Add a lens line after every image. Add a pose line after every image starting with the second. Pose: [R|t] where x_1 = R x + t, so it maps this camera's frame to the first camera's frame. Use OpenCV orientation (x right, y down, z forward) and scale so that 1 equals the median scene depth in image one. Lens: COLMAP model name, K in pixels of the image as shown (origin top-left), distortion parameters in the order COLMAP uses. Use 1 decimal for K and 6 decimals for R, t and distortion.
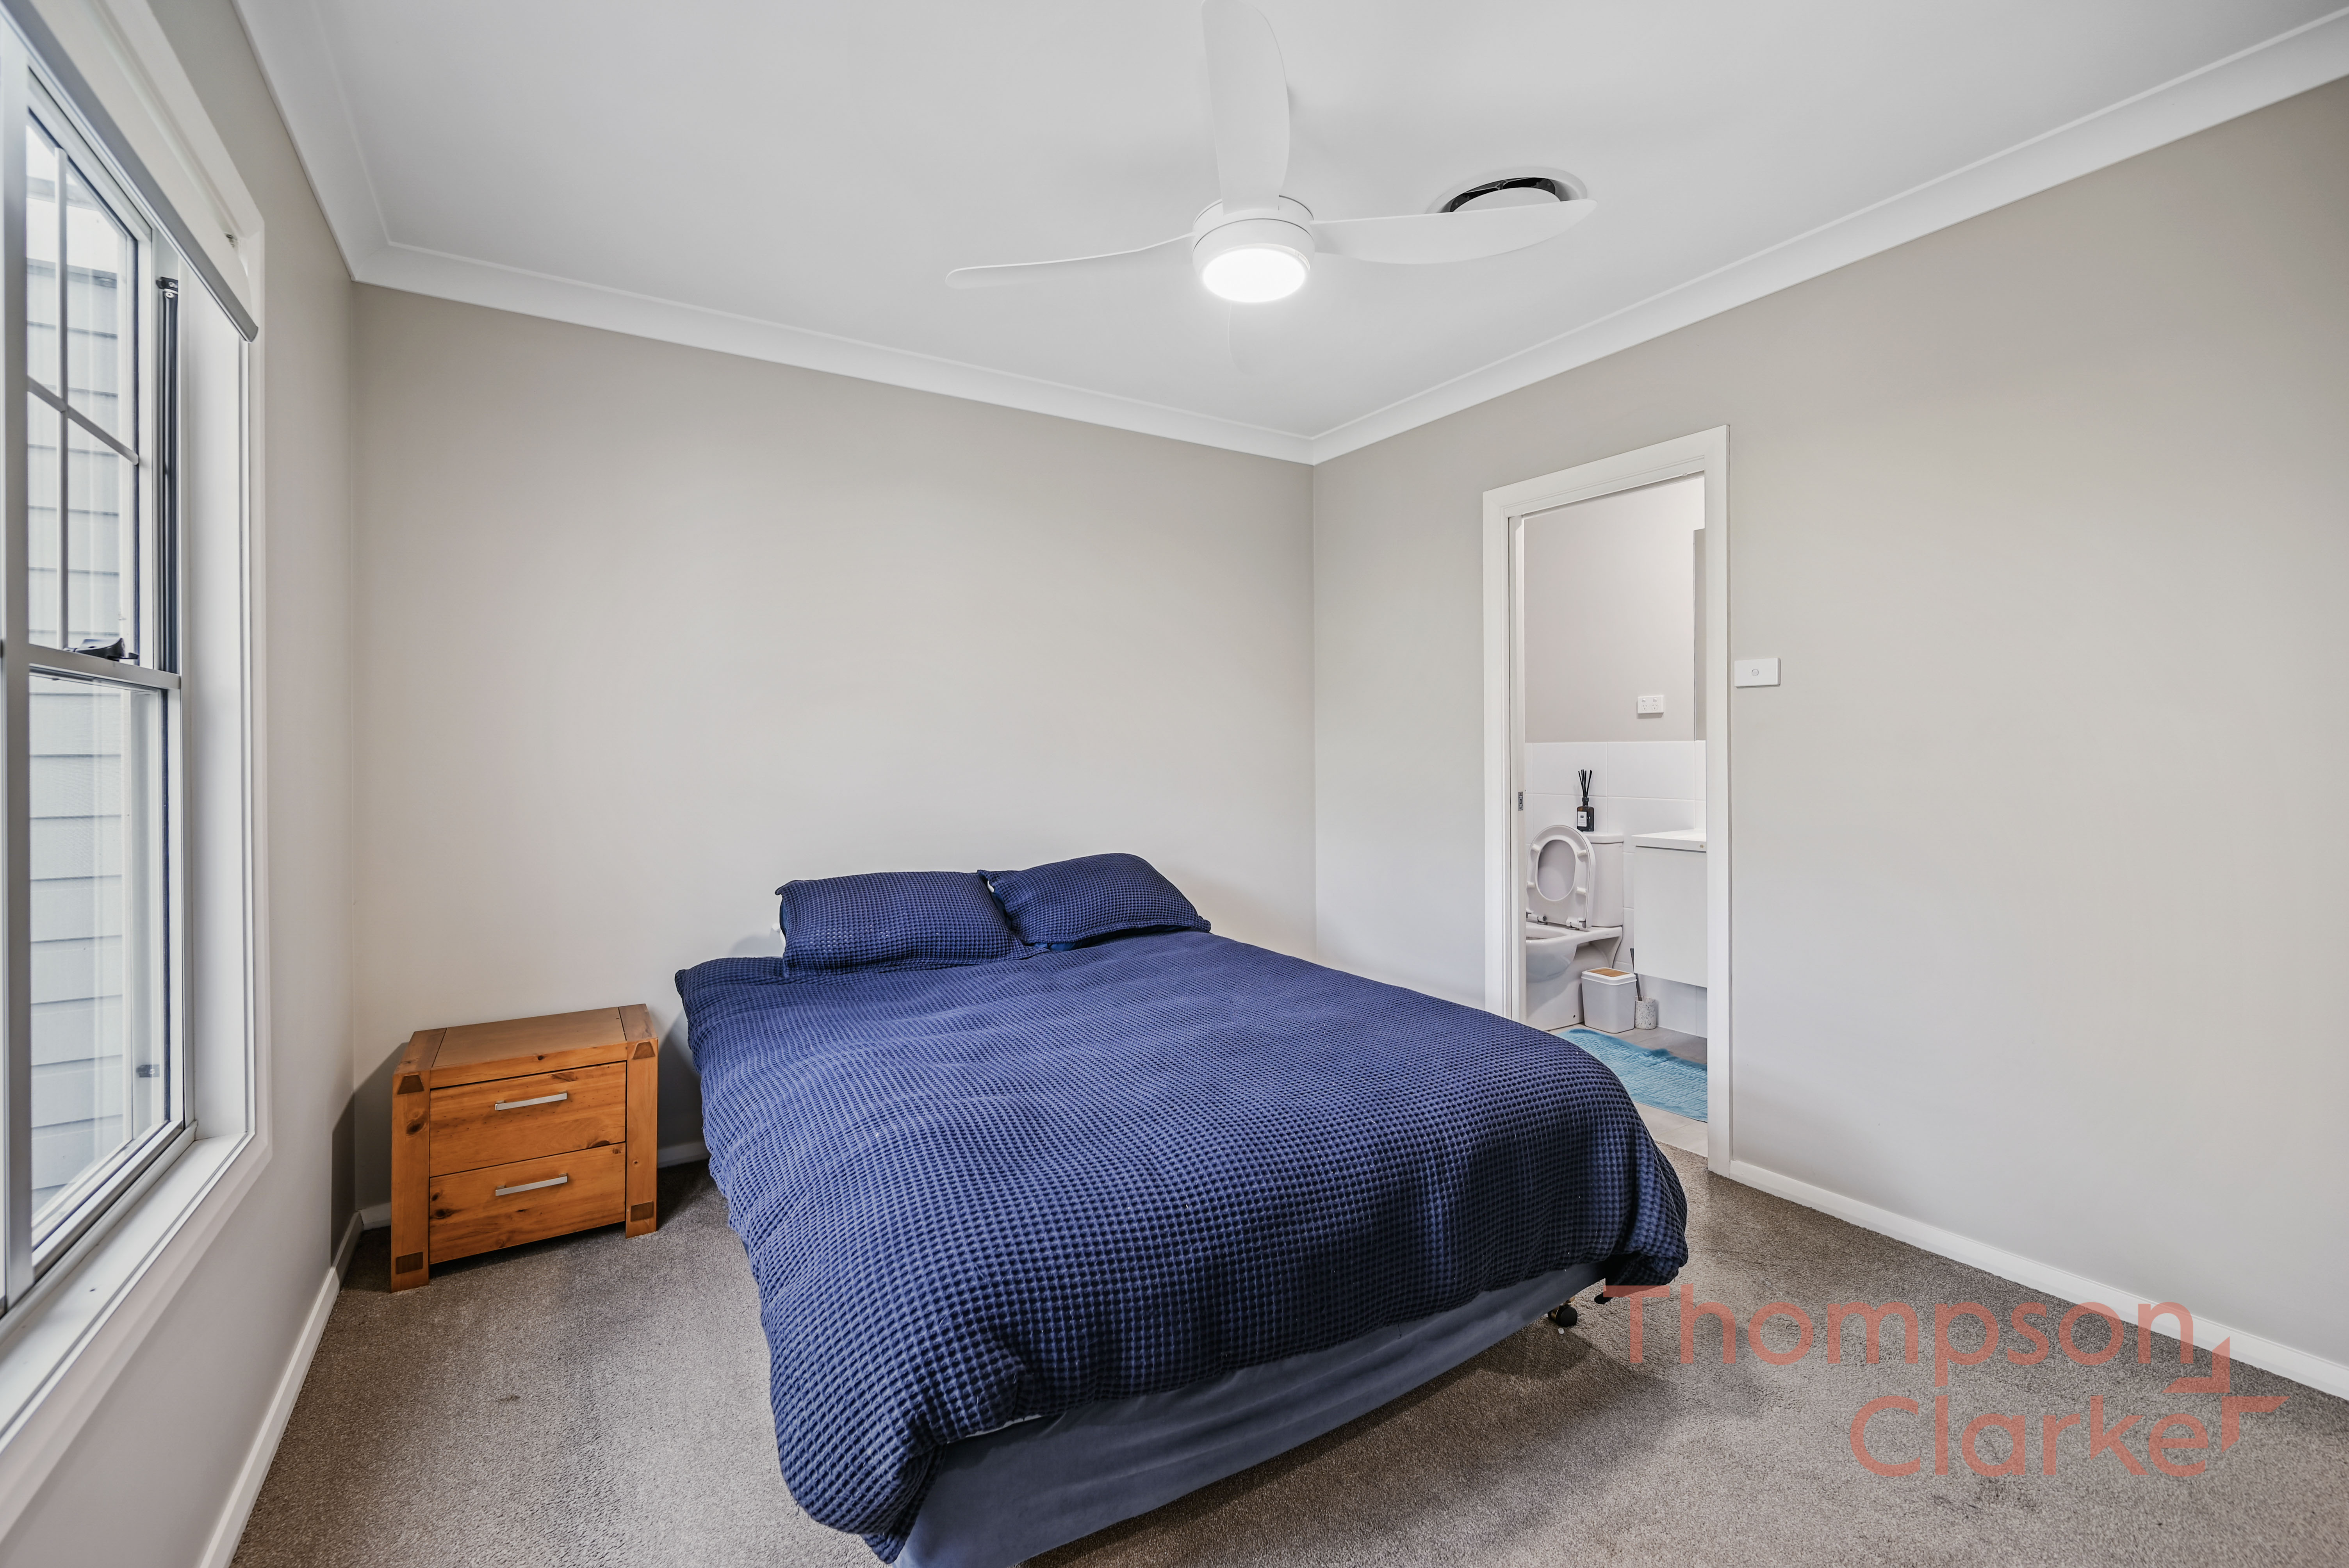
lens RADIAL K [[960.0, 0, 1170.7], [0, 960.0, 764.9], [0, 0, 1]] dist [-0.004729, 0.000335]
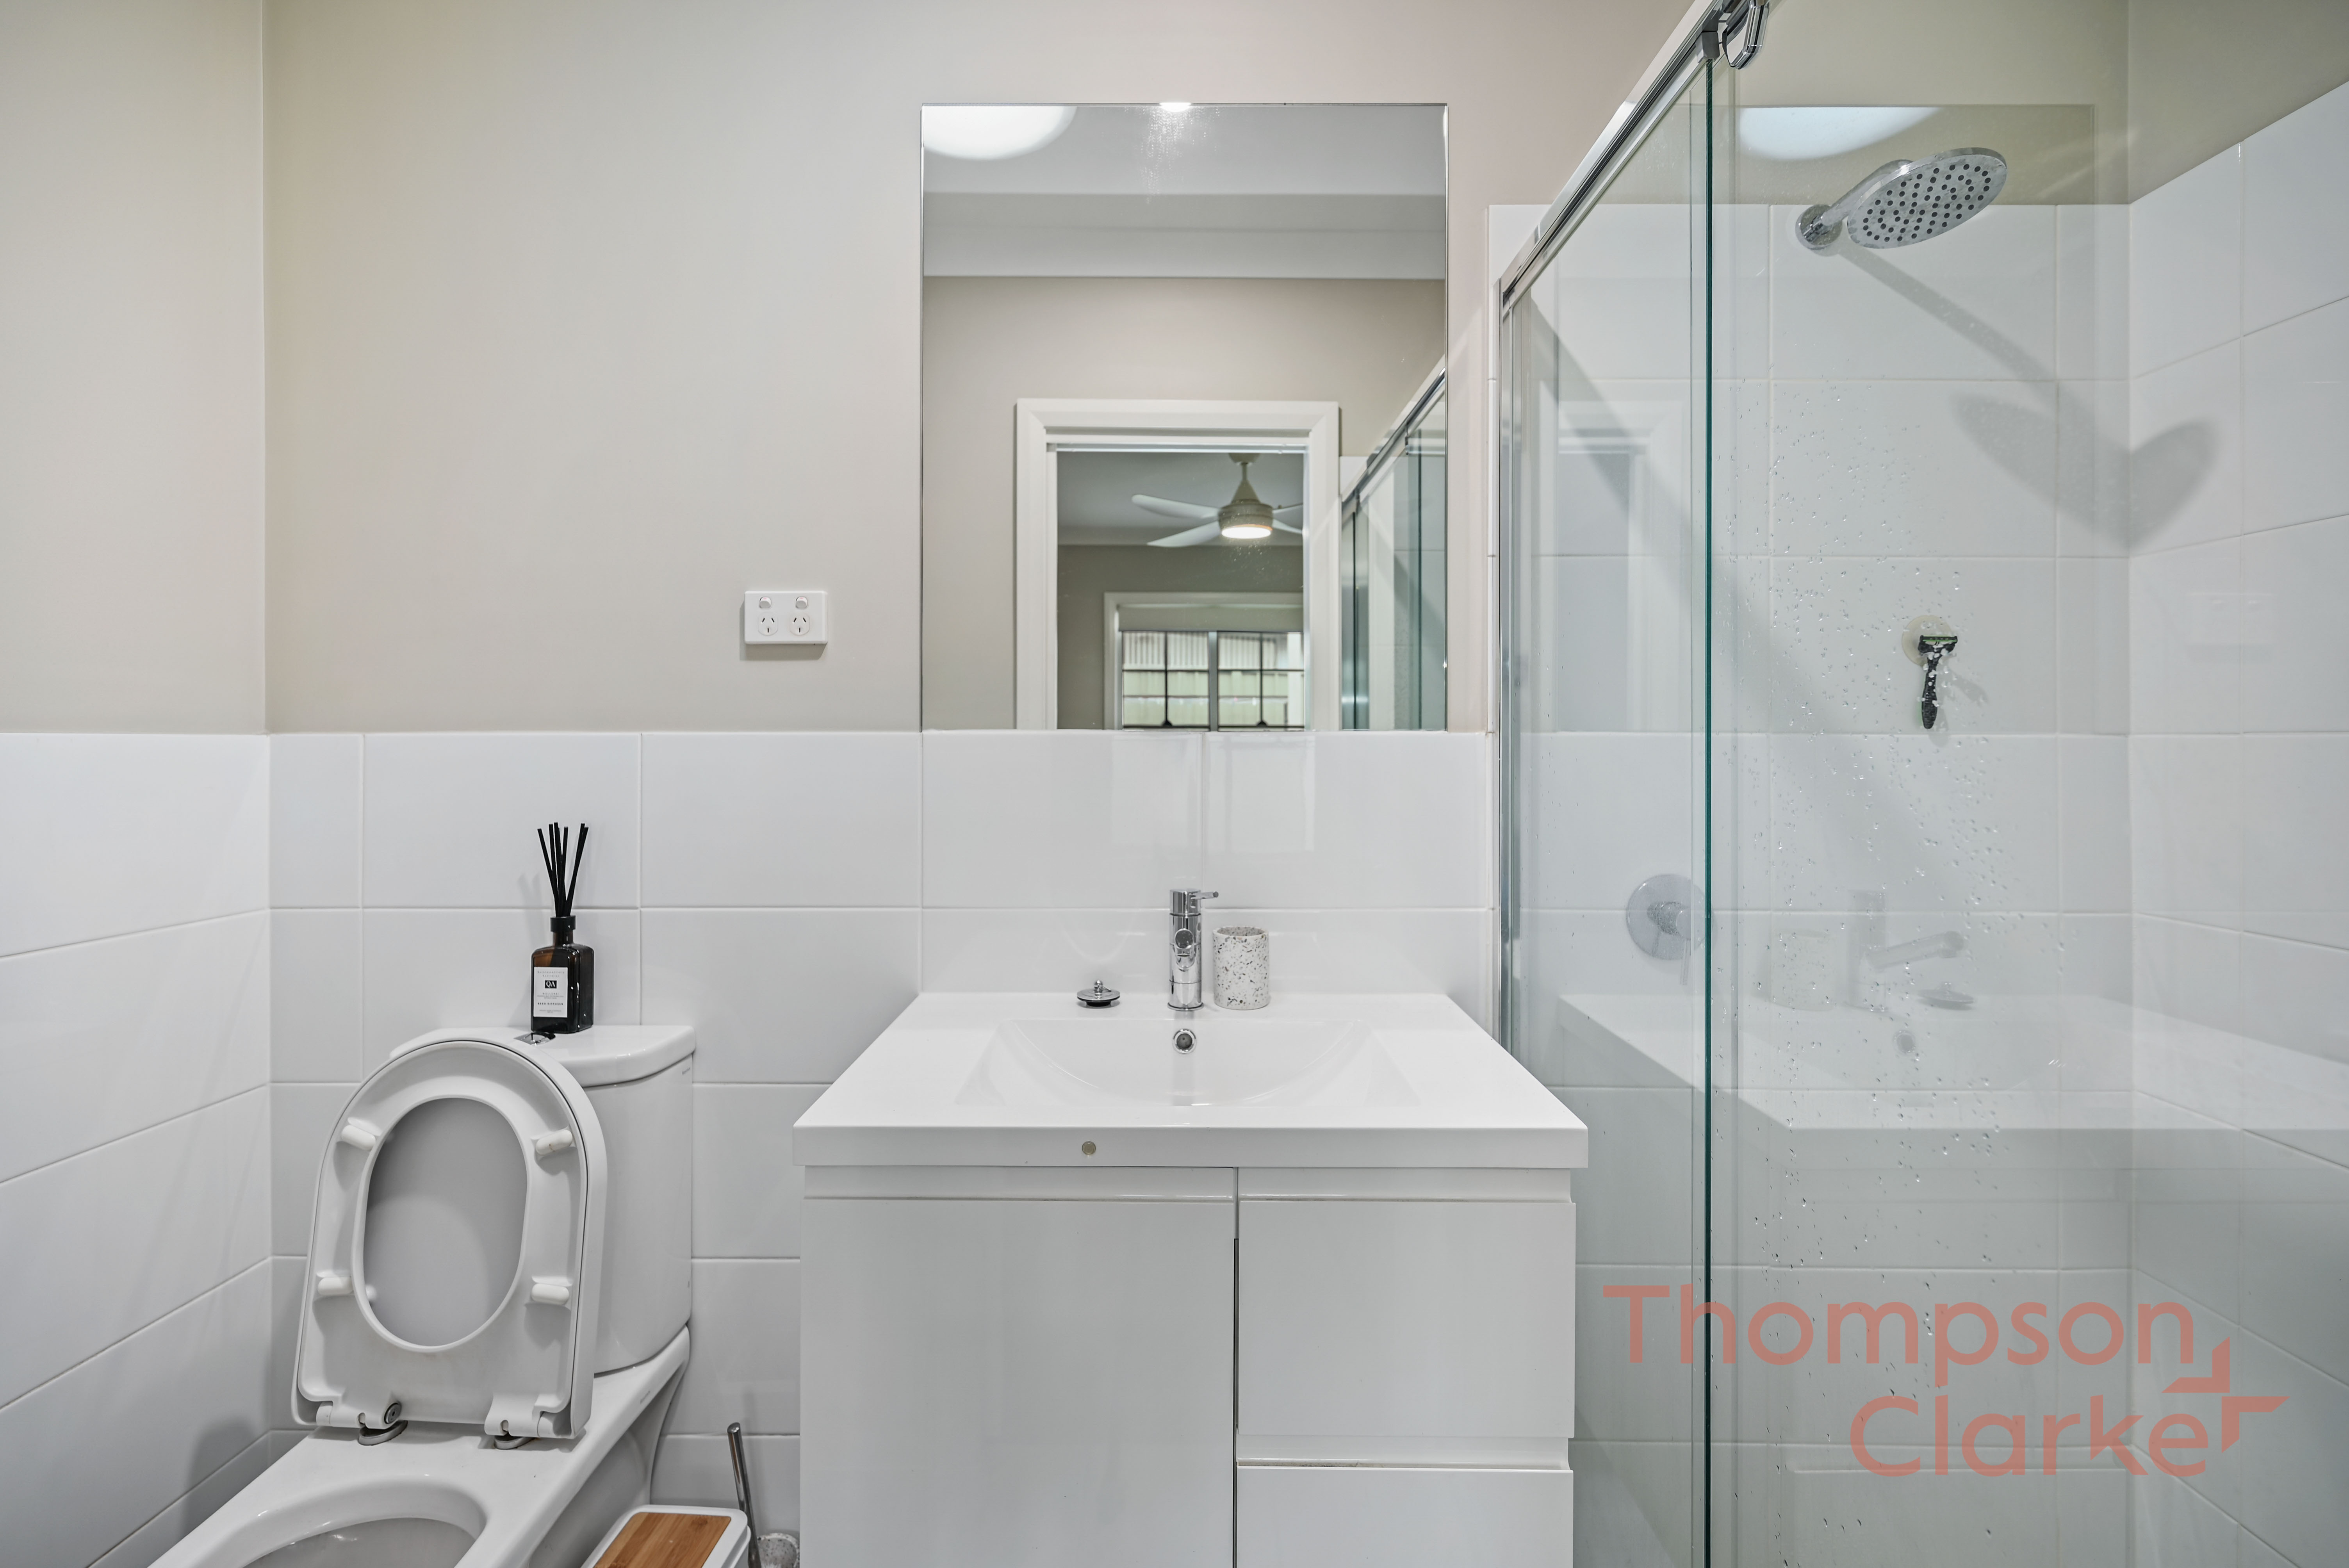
lens RADIAL K [[960.0, 0, 1158.7], [0, 960.0, 730.6], [0, 0, 1]] dist [-0.004729, 0.000335]
pose [[0.546651, 0.012394, 0.837269, 0.285882], [0.006675, 0.999794, -0.019157, -0.017019], [-0.837334, 0.016061, 0.546455, 0.686523]]
